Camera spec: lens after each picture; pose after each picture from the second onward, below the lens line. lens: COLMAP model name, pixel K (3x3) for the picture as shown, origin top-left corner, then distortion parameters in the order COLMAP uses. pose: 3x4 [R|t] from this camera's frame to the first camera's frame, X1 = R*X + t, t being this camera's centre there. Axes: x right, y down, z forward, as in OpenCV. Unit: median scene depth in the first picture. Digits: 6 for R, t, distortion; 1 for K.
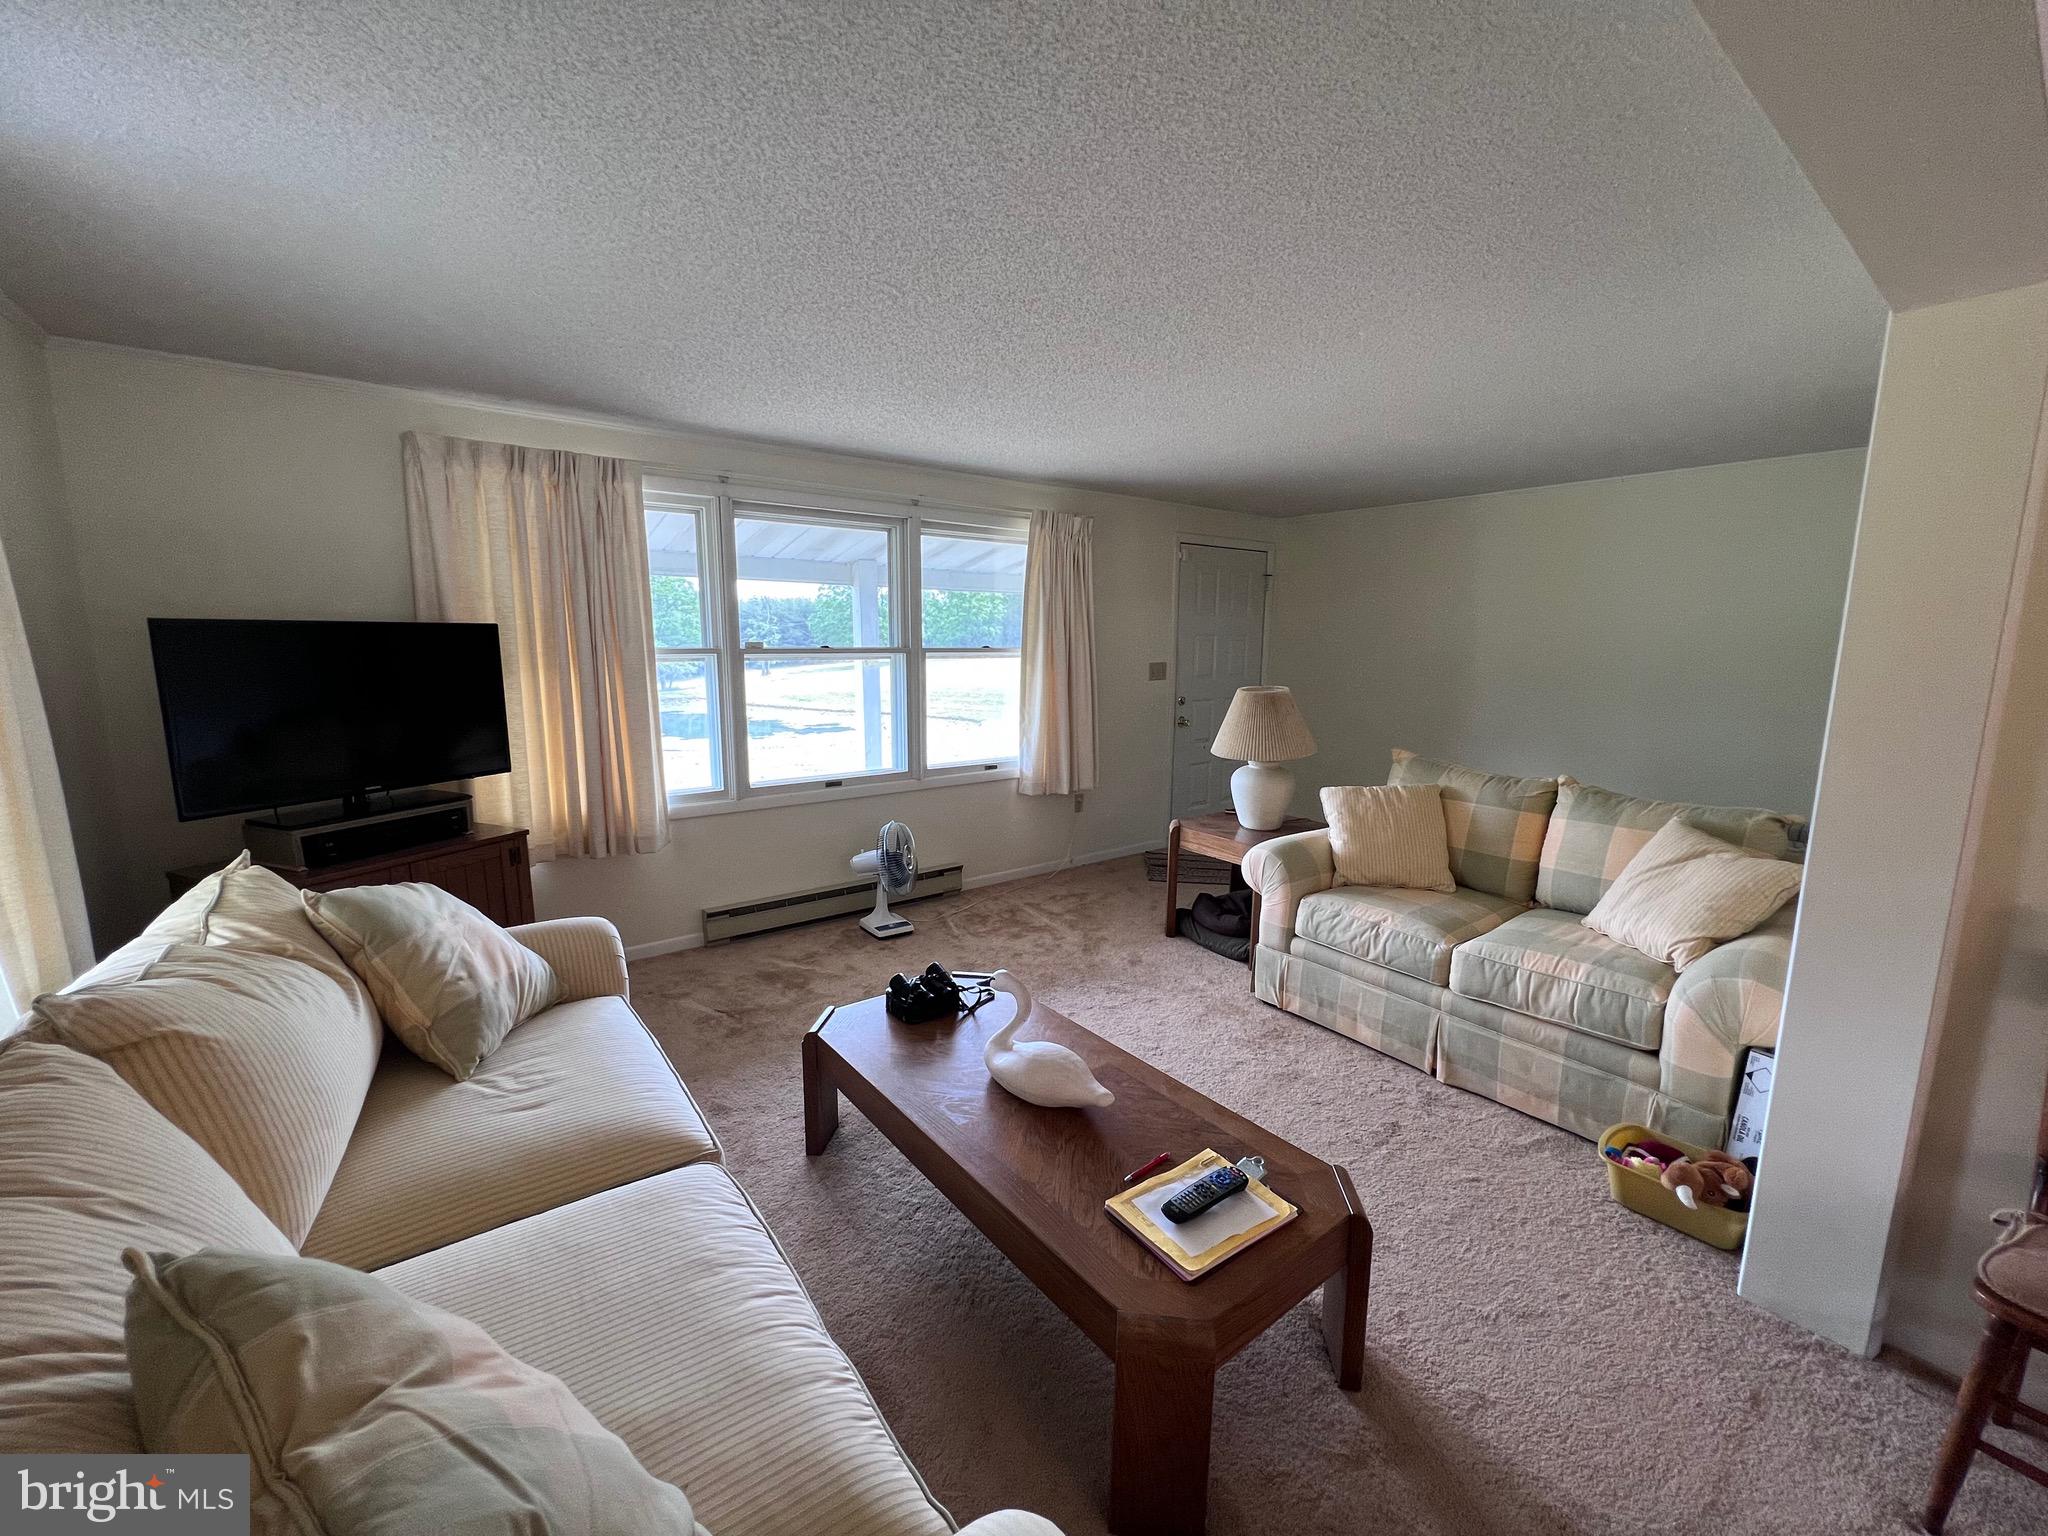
lens RADIAL K [[824.5, 0, 1021.6], [0, 824.5, 765.8], [0, 0, 1]] dist [0.001881, 0.000035]
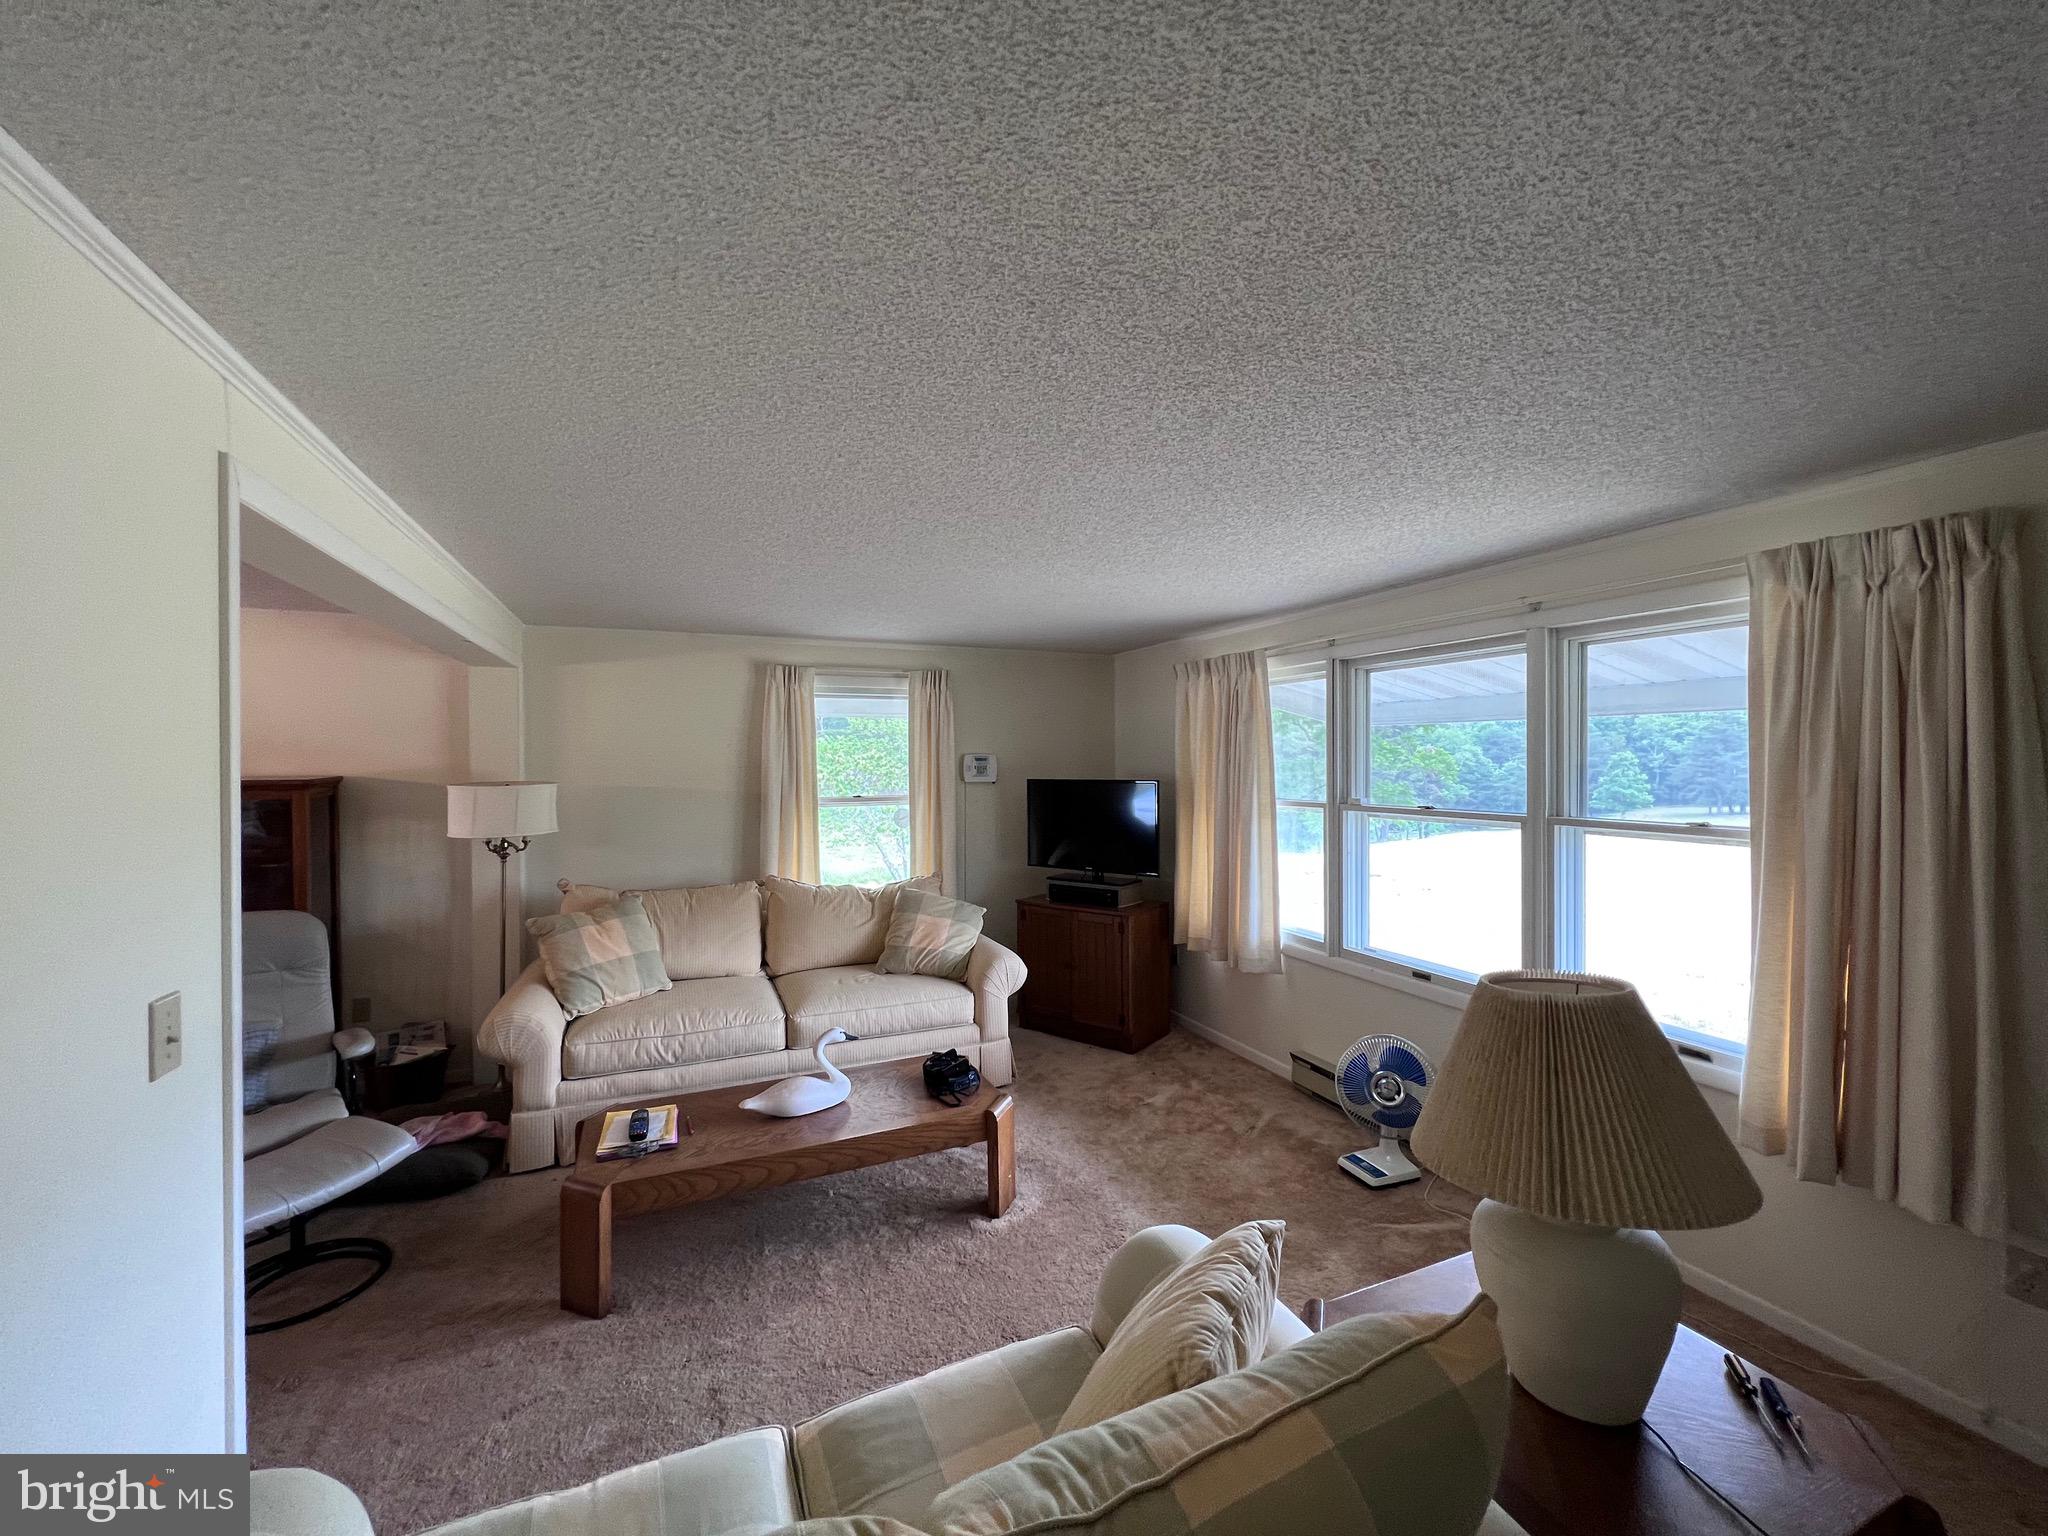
lens RADIAL K [[824.5, 0, 1023.8], [0, 824.5, 769.6], [0, 0, 1]] dist [0.001881, 0.000035]
pose [[-0.239120, -0.000664, -0.970990, 0.688579], [-0.151806, 0.987728, 0.036709, -0.157269], [0.959050, 0.156180, -0.236286, 0.838476]]
